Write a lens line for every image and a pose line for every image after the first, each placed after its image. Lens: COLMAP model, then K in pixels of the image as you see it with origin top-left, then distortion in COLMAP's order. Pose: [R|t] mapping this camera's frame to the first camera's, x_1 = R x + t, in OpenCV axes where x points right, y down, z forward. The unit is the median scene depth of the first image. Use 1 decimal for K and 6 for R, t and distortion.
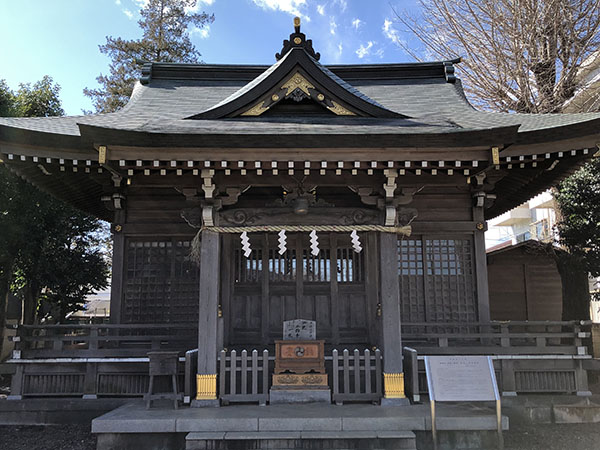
lens RADIAL K [[621.4, 0, 299.9], [0, 621.4, 192.2], [0, 0, 1]] dist [0.047259, -0.001427]
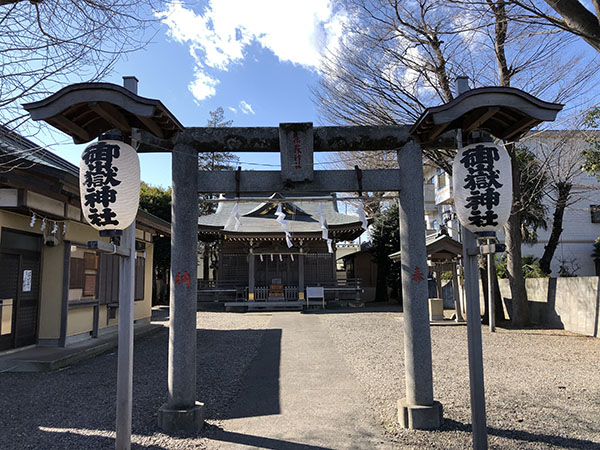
lens RADIAL K [[523.9, 0, 299.5], [0, 523.9, 207.5], [0, 0, 1]] dist [0.310469, -0.554352]
pose [[0.999942, -0.001093, 0.010673, 0.094520], [0.000410, 0.997965, 0.063757, -0.375899], [-0.010721, -0.063749, 0.997908, -1.895867]]
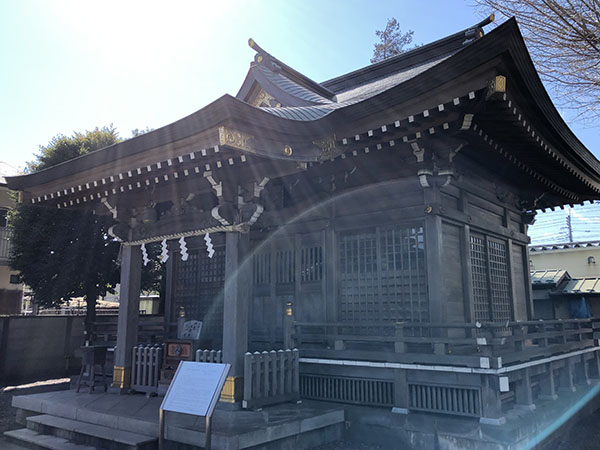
lens RADIAL K [[519.7, 0, 301.4], [0, 519.7, 214.2], [0, 0, 1]] dist [0.036532, 0.001880]
pose [[0.766559, -0.121974, -0.630484, 0.693940], [0.134536, 0.990512, -0.028053, 0.070046], [0.627923, -0.063318, 0.775695, 0.407903]]
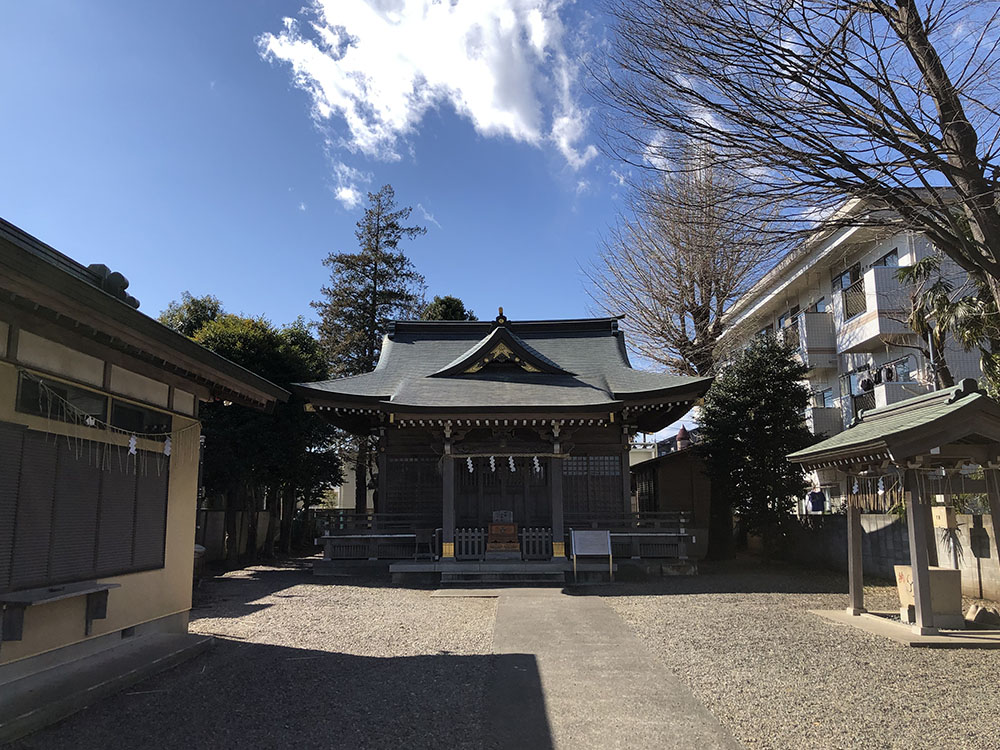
lens RADIAL K [[836.5, 0, 487.1], [0, 836.5, 347.6], [0, 0, 1]] dist [0.127973, -0.005959]
pose [[0.999451, -0.007445, -0.032277, 0.030627], [0.007714, 0.999937, 0.008214, -0.229115], [0.032214, -0.008459, 0.999445, -1.141328]]
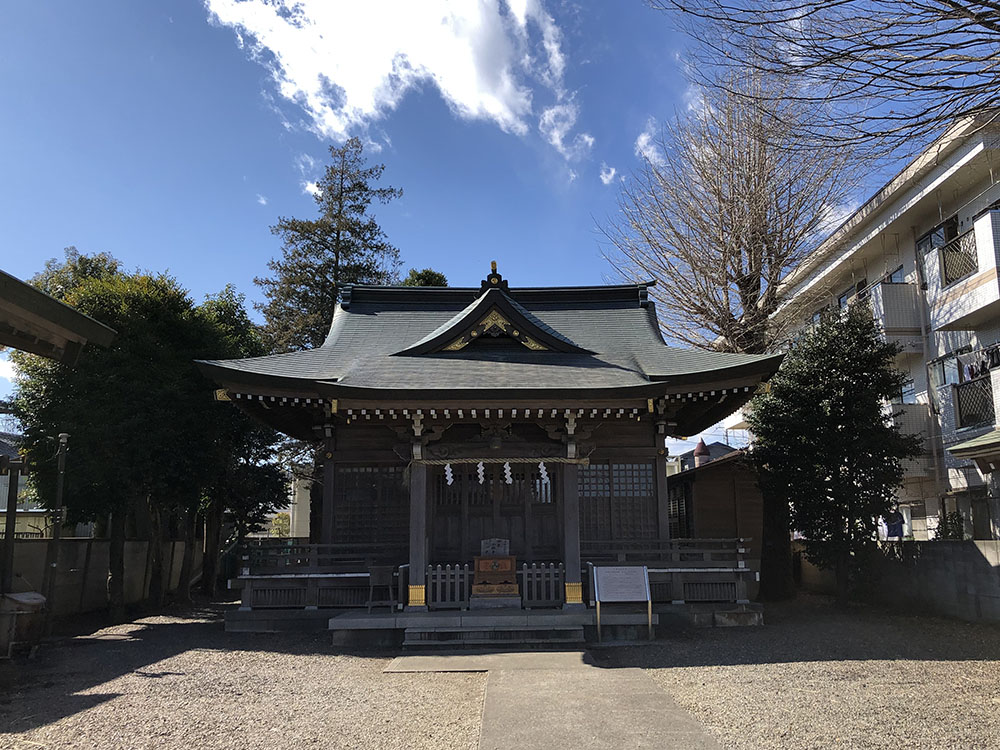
lens RADIAL K [[885.2, 0, 522.9], [0, 885.2, 359.1], [0, 0, 1]] dist [0.099989, -0.002959]
pose [[0.999835, -0.002149, 0.018040, 0.020833], [0.002124, 0.999997, 0.001448, -0.126577], [-0.018043, -0.001409, 0.999836, -0.629636]]
